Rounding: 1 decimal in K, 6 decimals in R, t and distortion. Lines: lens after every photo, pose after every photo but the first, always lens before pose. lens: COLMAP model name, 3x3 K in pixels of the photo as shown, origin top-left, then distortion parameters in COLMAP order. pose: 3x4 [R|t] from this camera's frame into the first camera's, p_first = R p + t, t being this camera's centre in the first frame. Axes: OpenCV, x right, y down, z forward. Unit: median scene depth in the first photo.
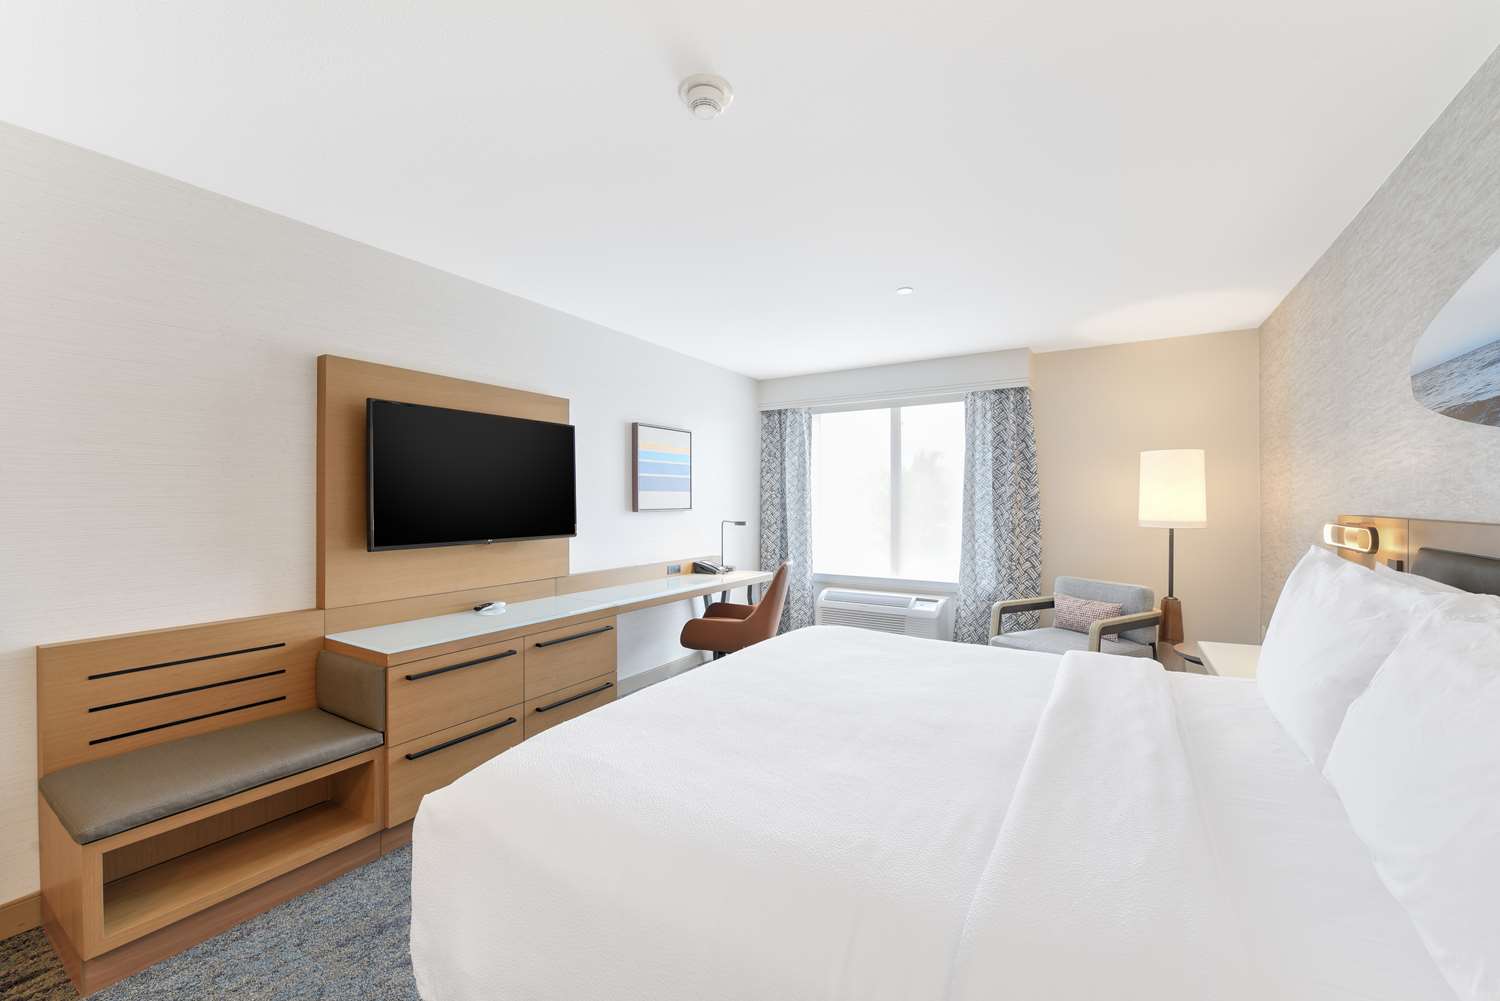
lens RADIAL K [[578.8, 0, 746.6], [0, 578.8, 501.6], [0, 0, 1]] dist [-0.011536, -0.001360]
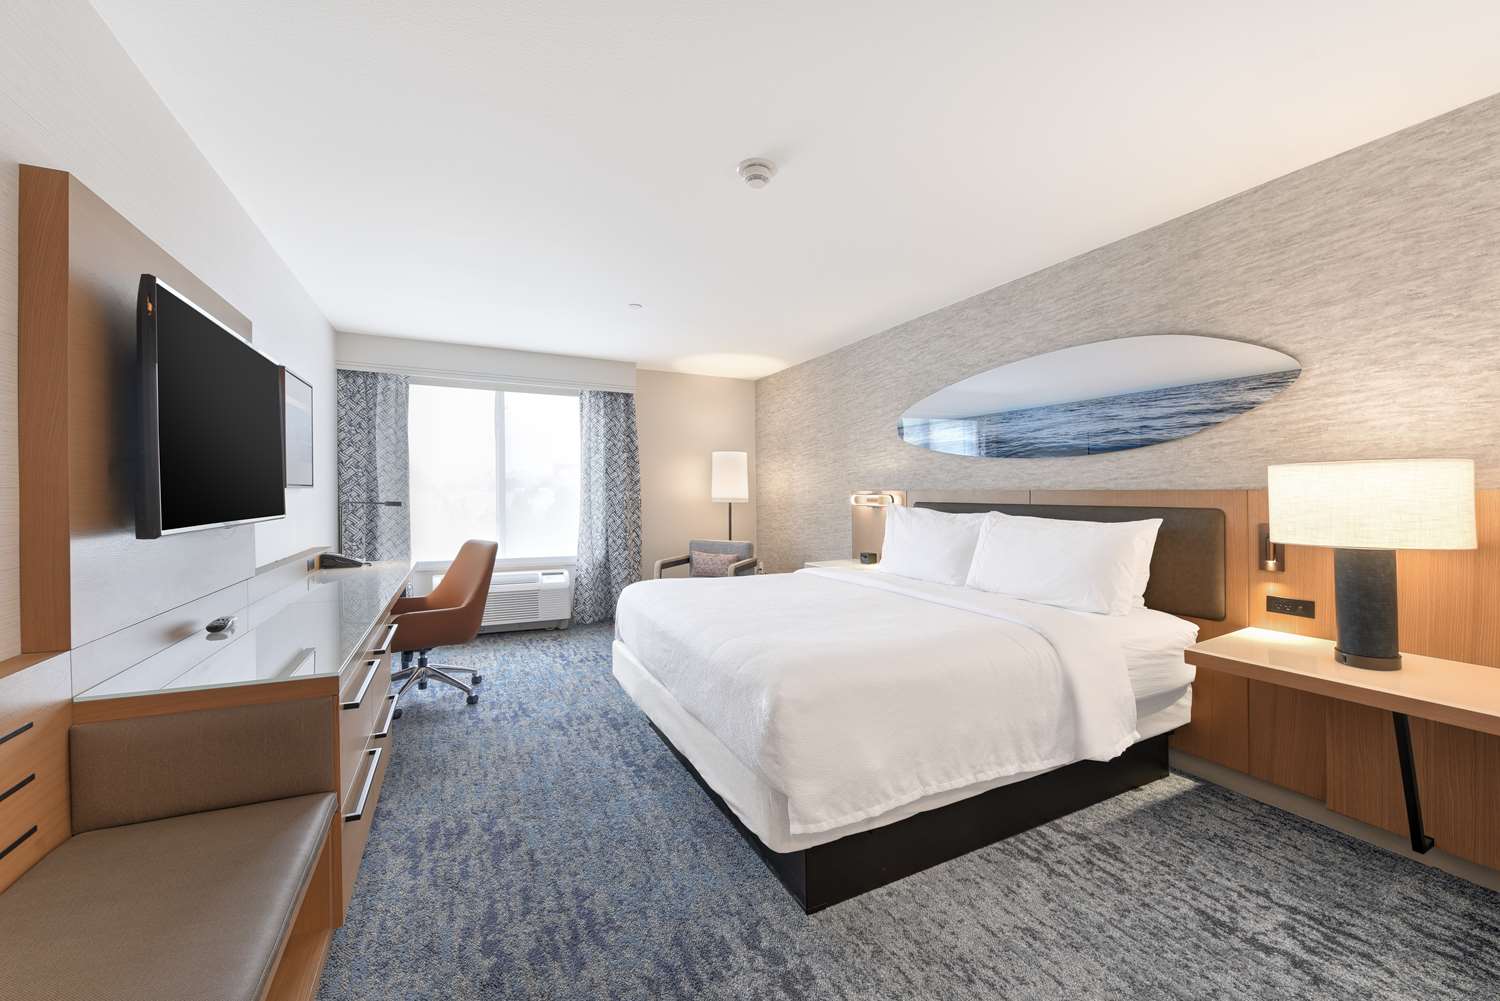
lens RADIAL K [[578.8, 0, 742.6], [0, 578.8, 487.3], [0, 0, 1]] dist [-0.011536, -0.001360]
pose [[0.555800, 0.016154, 0.831159, -0.408715], [-0.008506, 0.999869, -0.013745, 0.019524], [-0.831272, 0.000570, 0.555865, 0.095104]]
